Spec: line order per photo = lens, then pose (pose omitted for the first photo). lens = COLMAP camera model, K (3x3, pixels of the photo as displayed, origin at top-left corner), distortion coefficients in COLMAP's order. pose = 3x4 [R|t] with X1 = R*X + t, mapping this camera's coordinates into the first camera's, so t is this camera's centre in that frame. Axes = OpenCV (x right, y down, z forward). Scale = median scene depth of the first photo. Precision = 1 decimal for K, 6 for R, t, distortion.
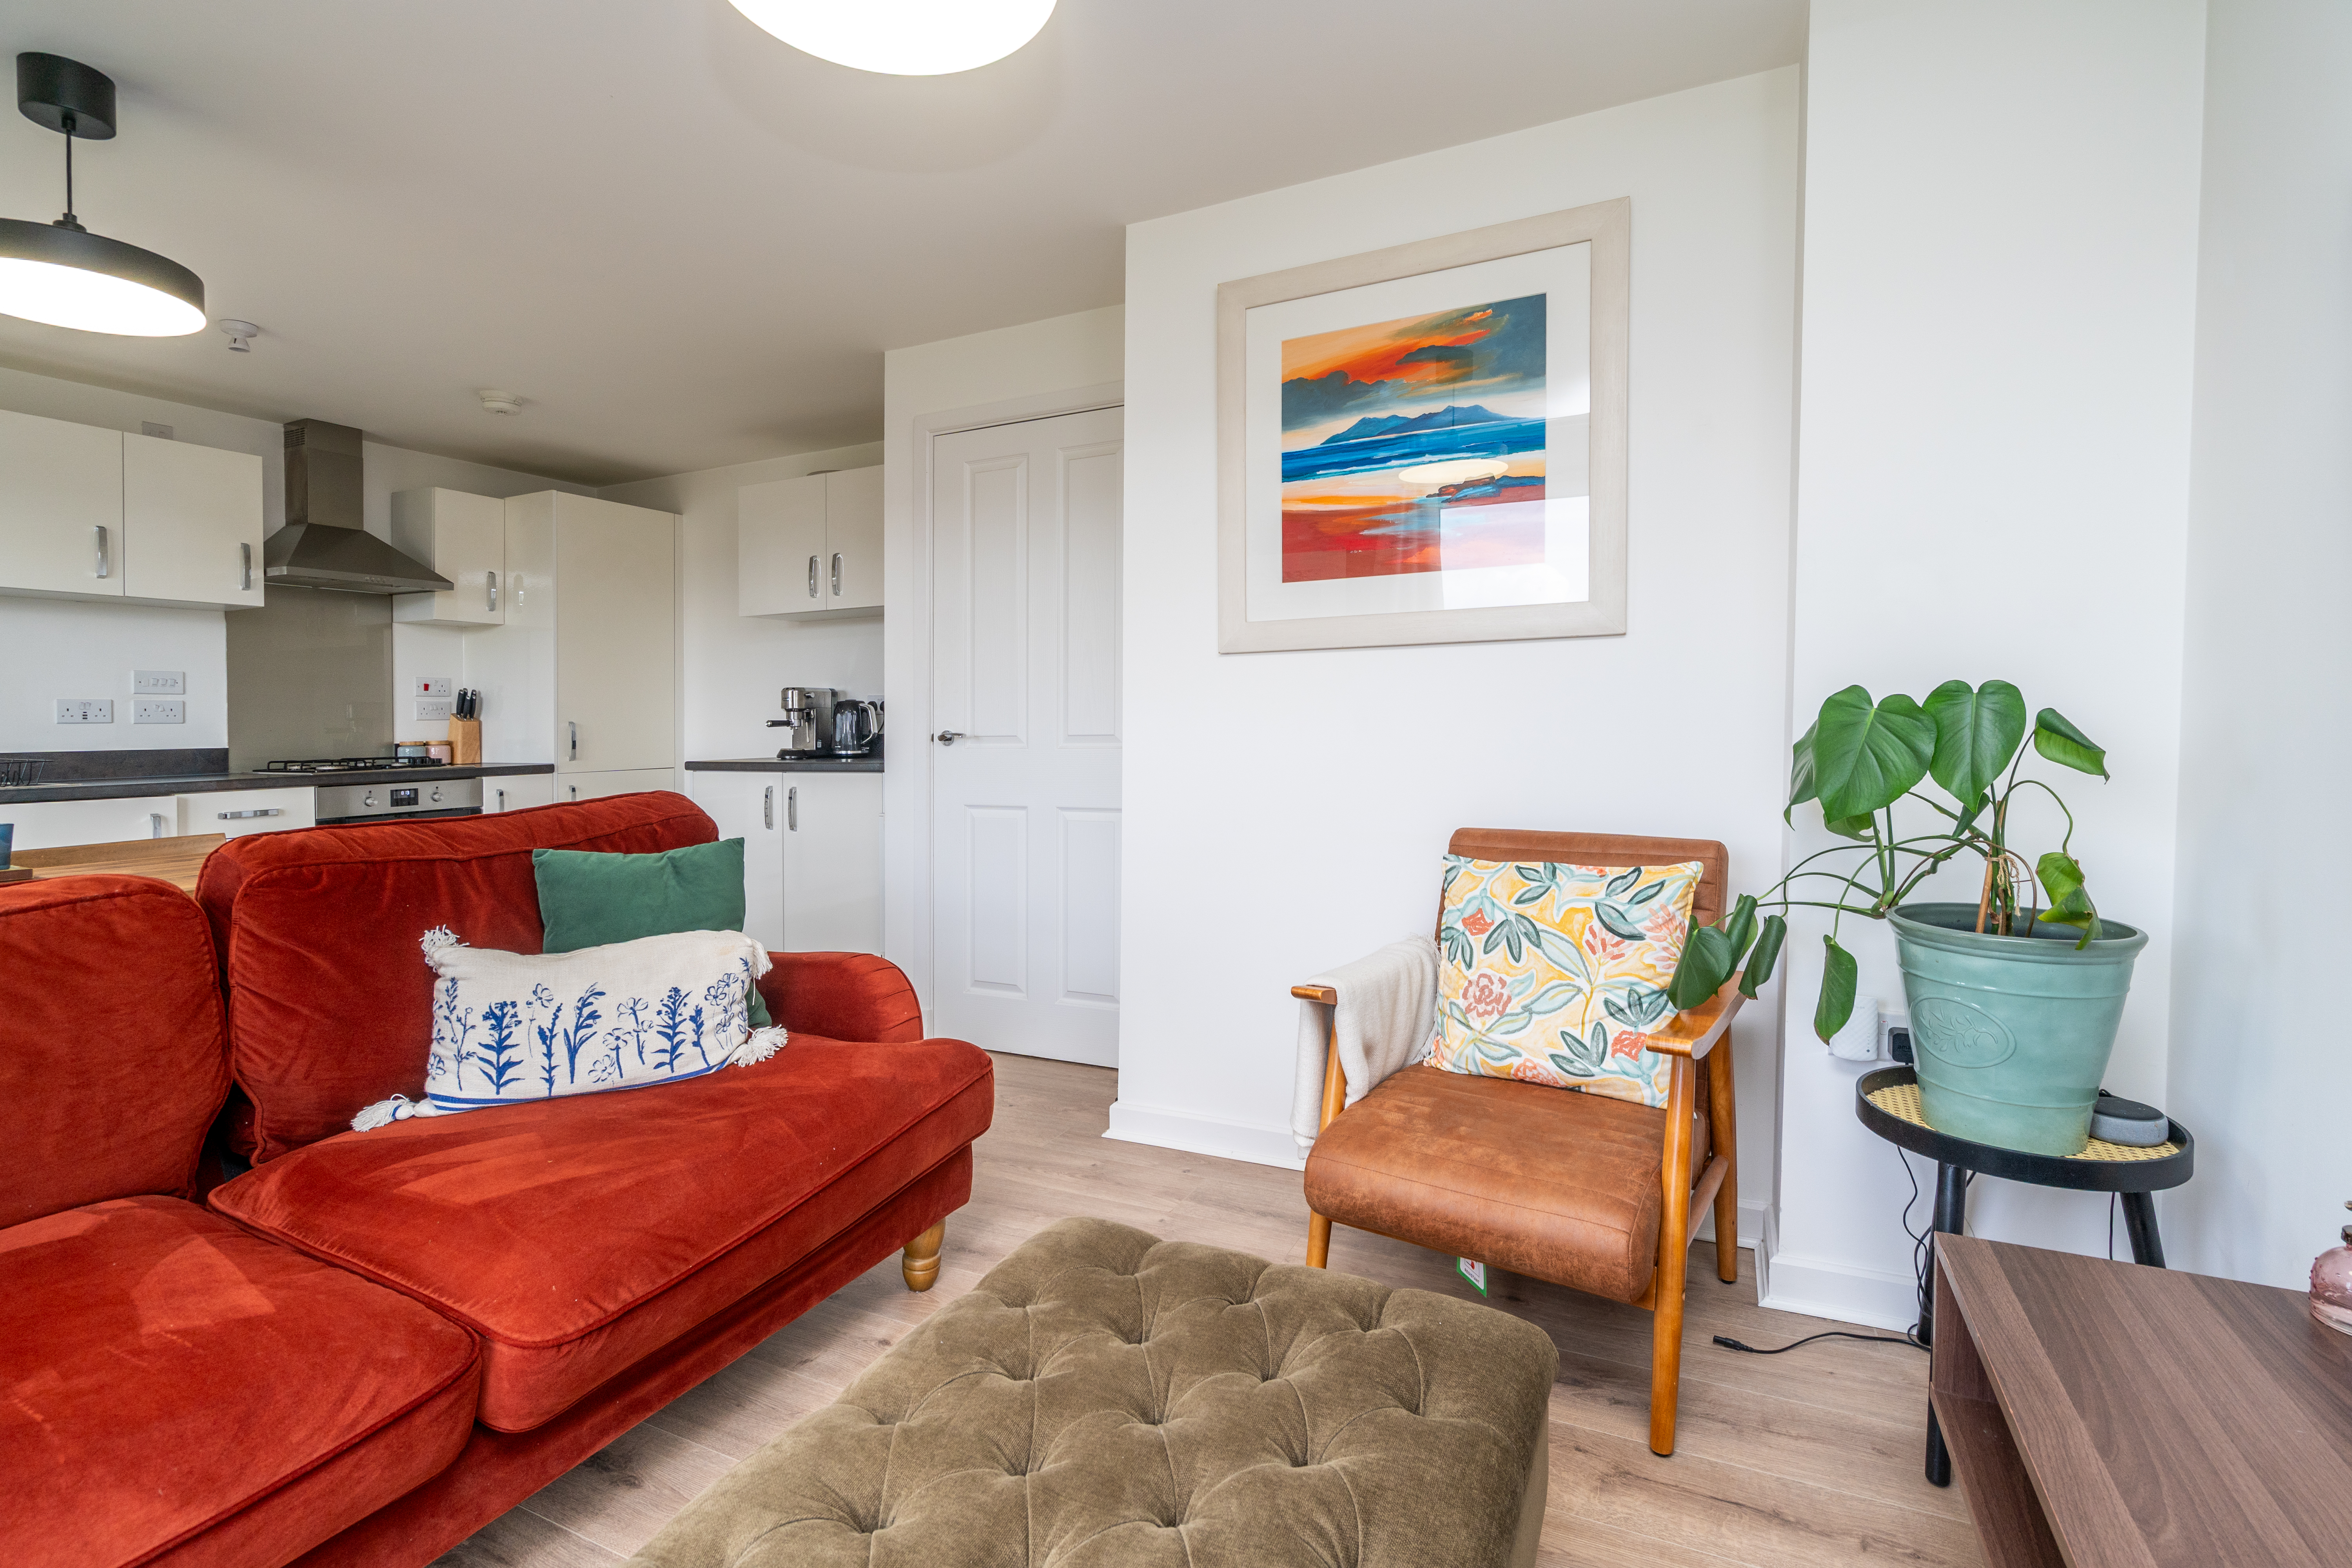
lens RADIAL K [[1106.2, 0, 1177.2], [0, 1106.2, 716.3], [0, 0, 1]] dist [-0.000692, -0.000359]
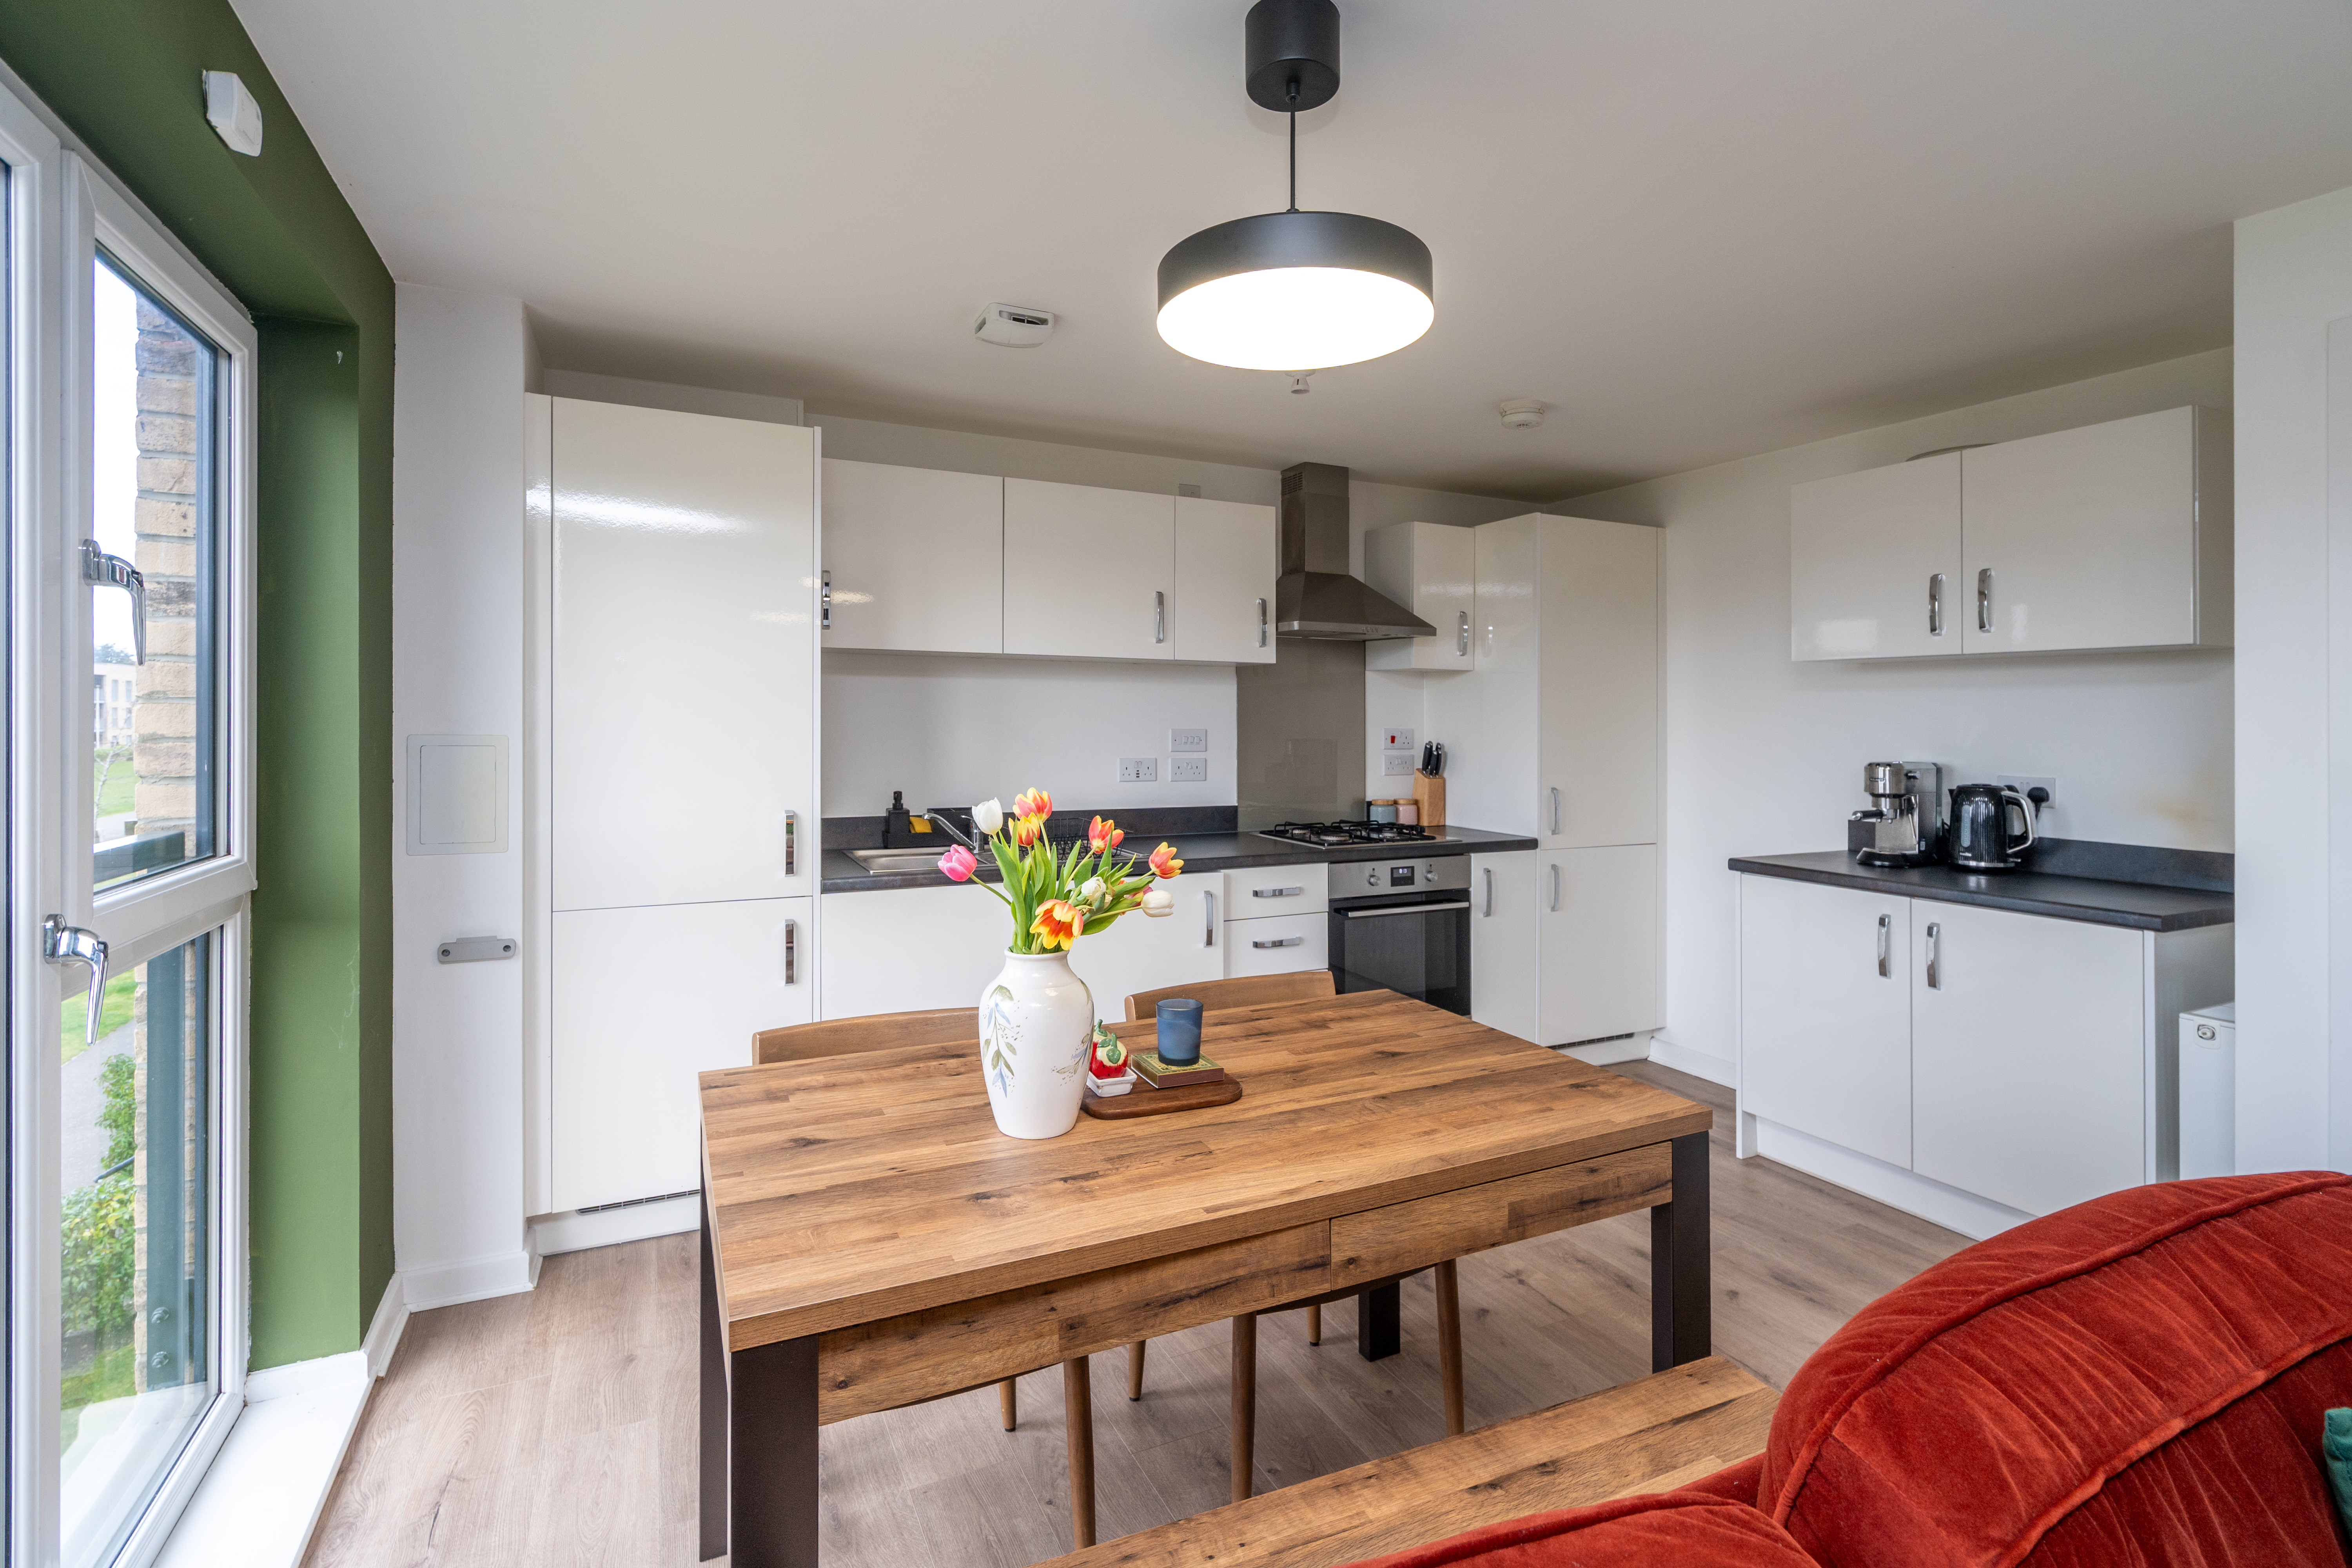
lens RADIAL K [[1097.7, 0, 1185.1], [0, 1097.7, 693.4], [0, 0, 1]] dist [-0.001256, -0.000156]
pose [[0.796812, 0.008341, -0.604169, -0.288987], [-0.018051, 0.999787, -0.010005, -0.057018], [0.603957, 0.018878, 0.796793, 0.181170]]
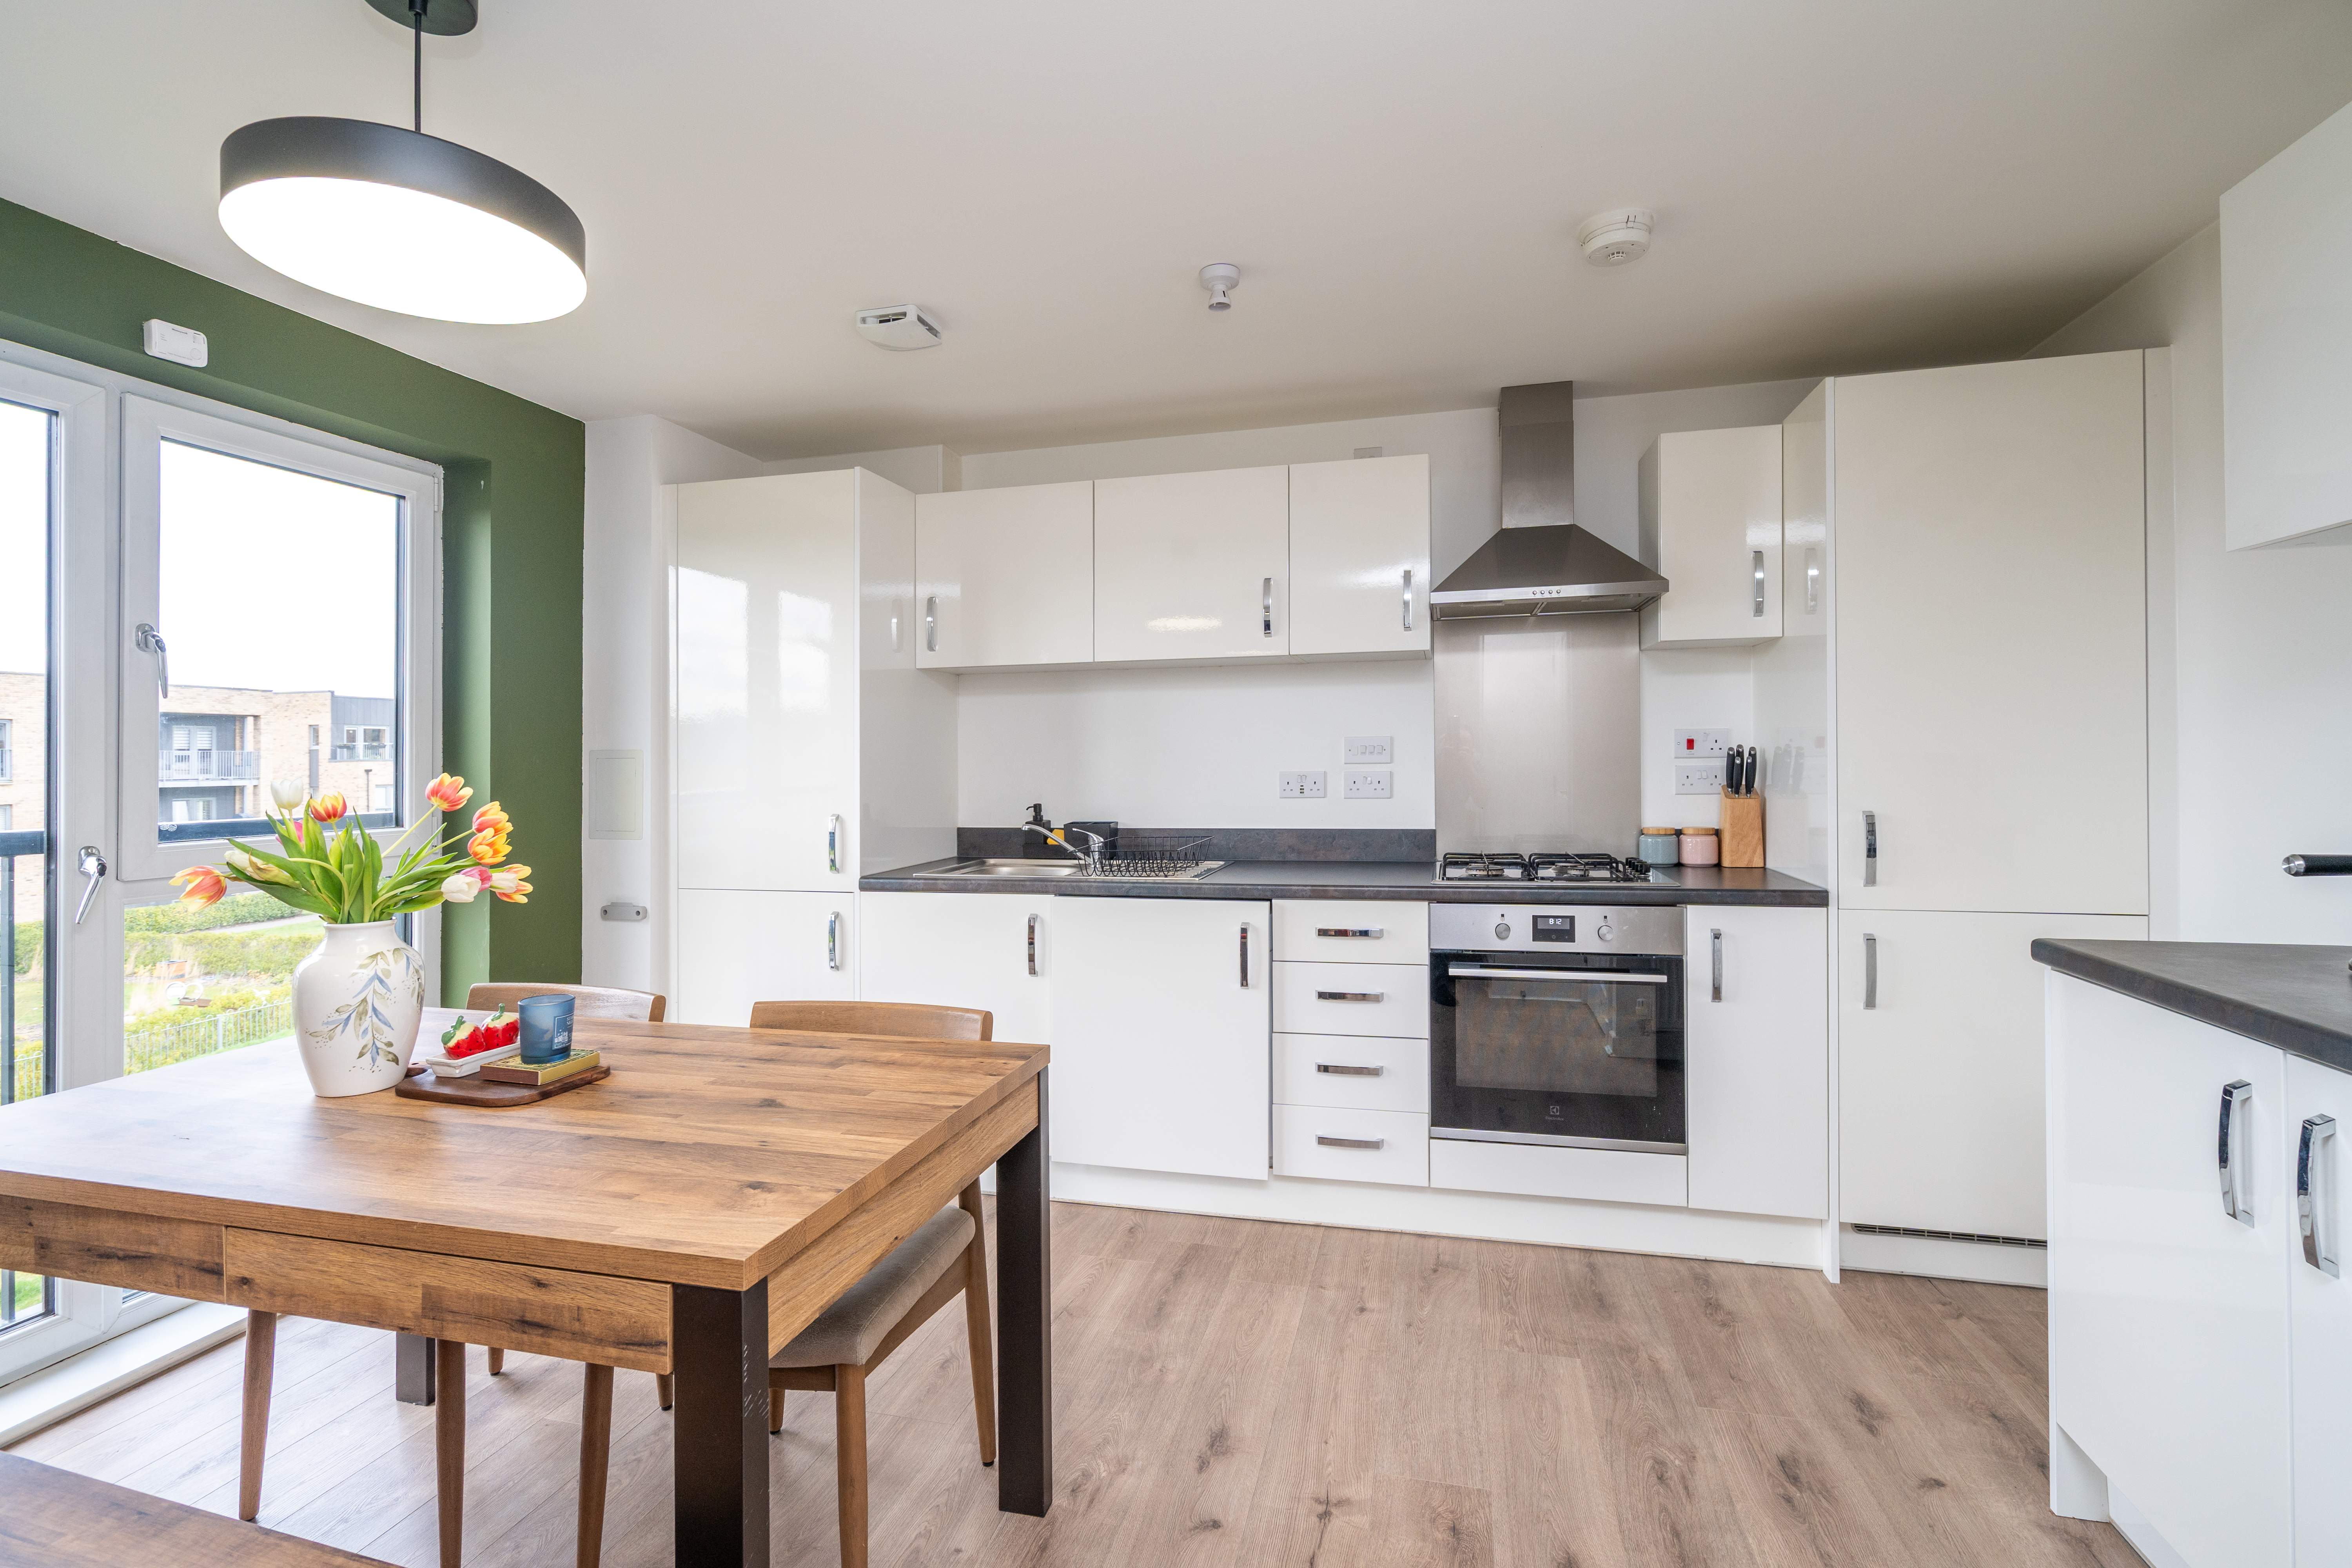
lens RADIAL K [[1073.7, 0, 1170.7], [0, 1073.7, 753.9], [0, 0, 1]] dist [-0.000332, -0.000249]
pose [[0.208999, 0.007104, -0.977890, -0.129967], [0.014919, 0.999834, 0.010452, -0.034958], [0.977802, -0.016773, 0.208858, 0.614532]]
